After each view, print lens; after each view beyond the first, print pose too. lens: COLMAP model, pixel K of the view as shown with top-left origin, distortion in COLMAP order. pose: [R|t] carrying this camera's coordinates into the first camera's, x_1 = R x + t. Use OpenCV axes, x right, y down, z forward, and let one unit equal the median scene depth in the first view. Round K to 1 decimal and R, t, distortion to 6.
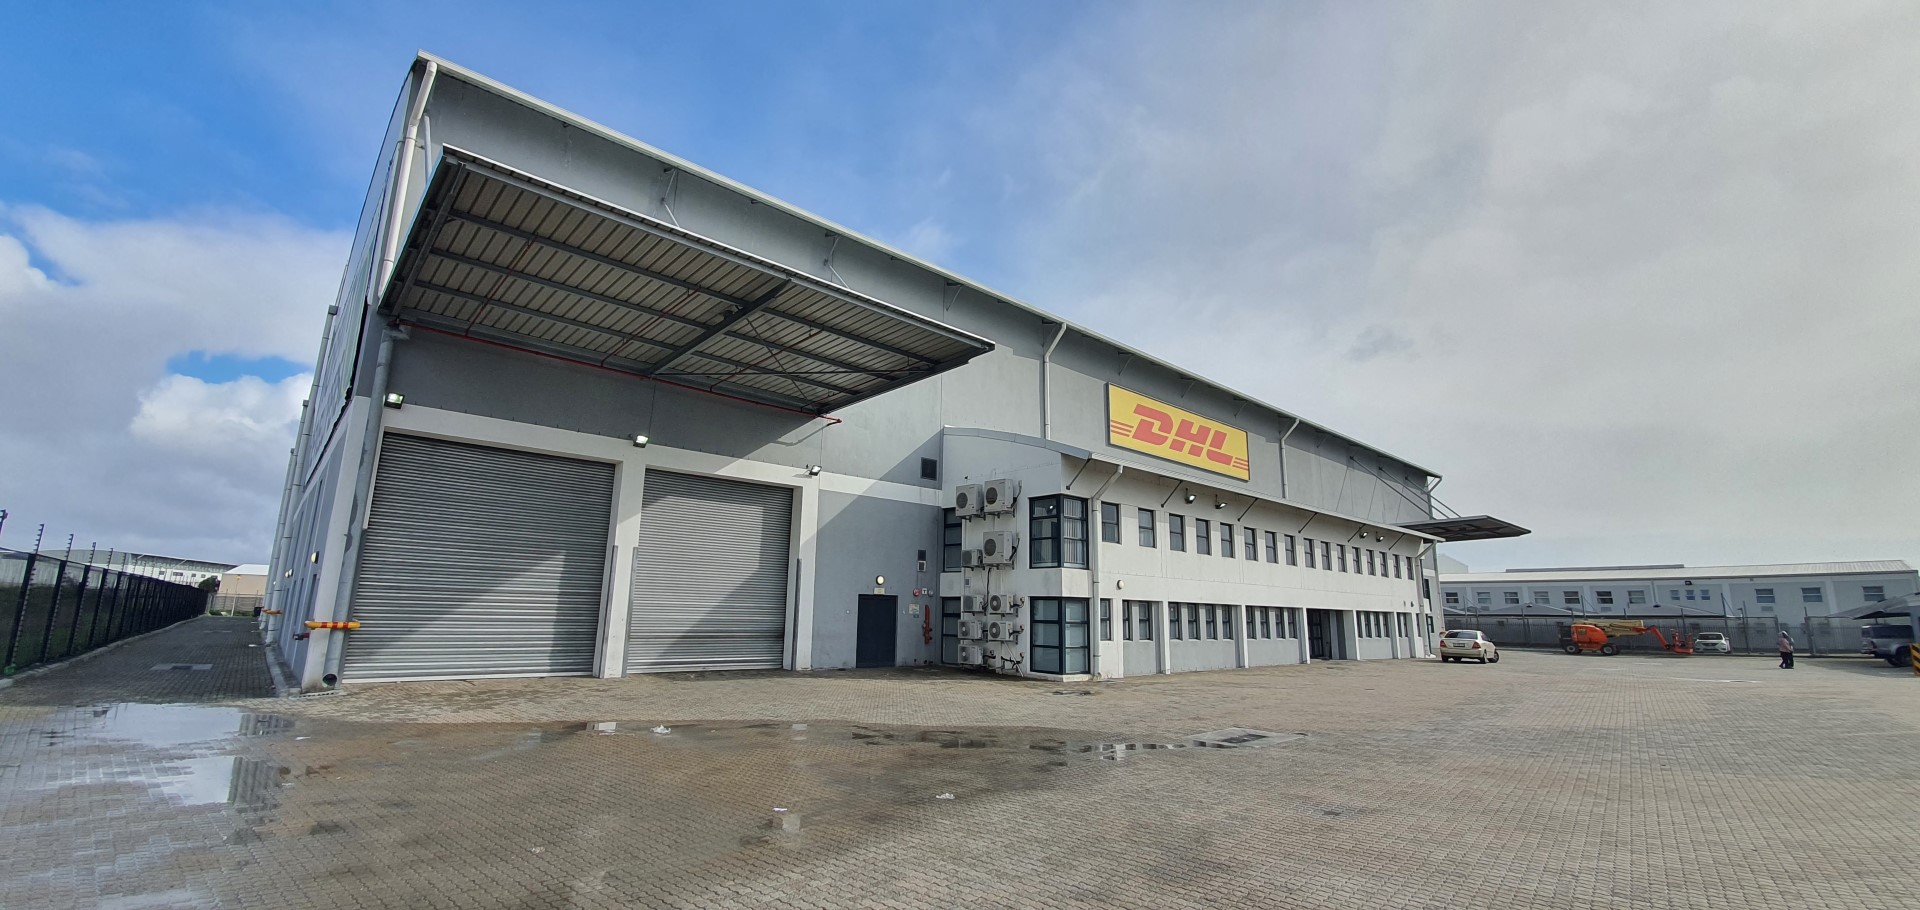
lens RADIAL K [[754.7, 0, 938.0], [0, 754.7, 459.1], [0, 0, 1]] dist [0.009633, -0.016823]
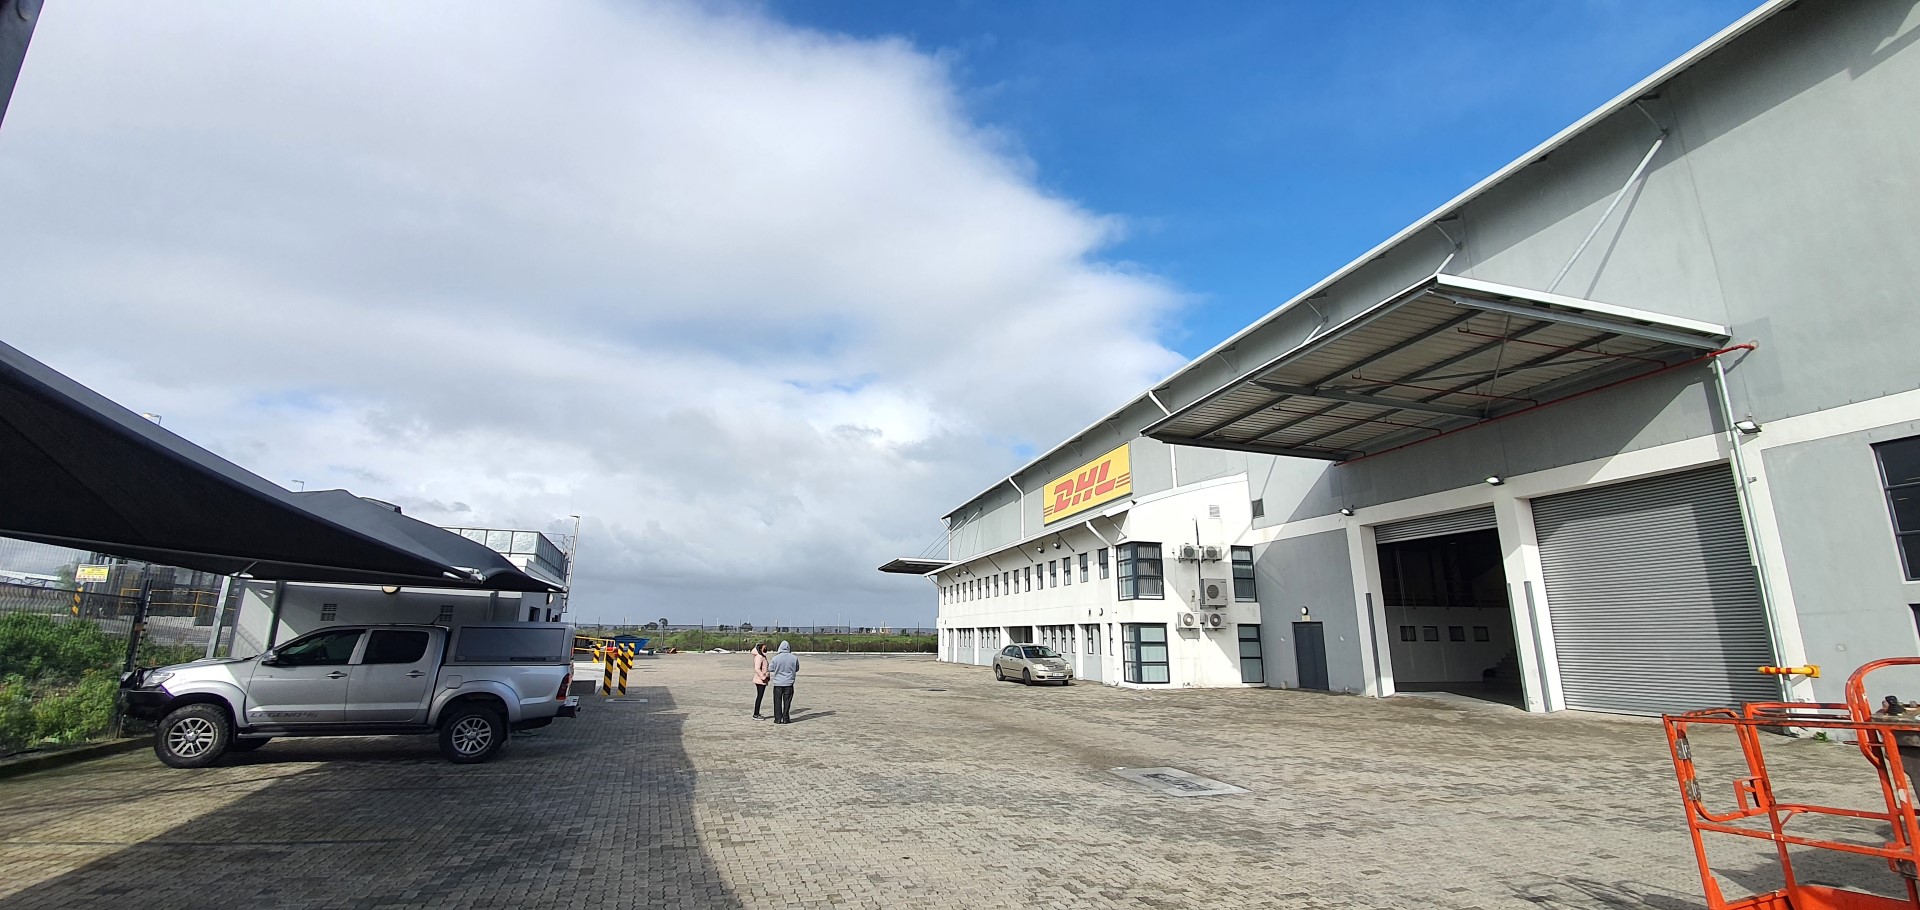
lens RADIAL K [[754.7, 0, 938.0], [0, 754.7, 459.1], [0, 0, 1]] dist [0.009633, -0.016823]
pose [[-0.454064, -0.227235, -0.861504, 1.445687], [0.166148, 0.928373, -0.332442, 0.284328], [0.875340, -0.294087, -0.383787, 1.234339]]
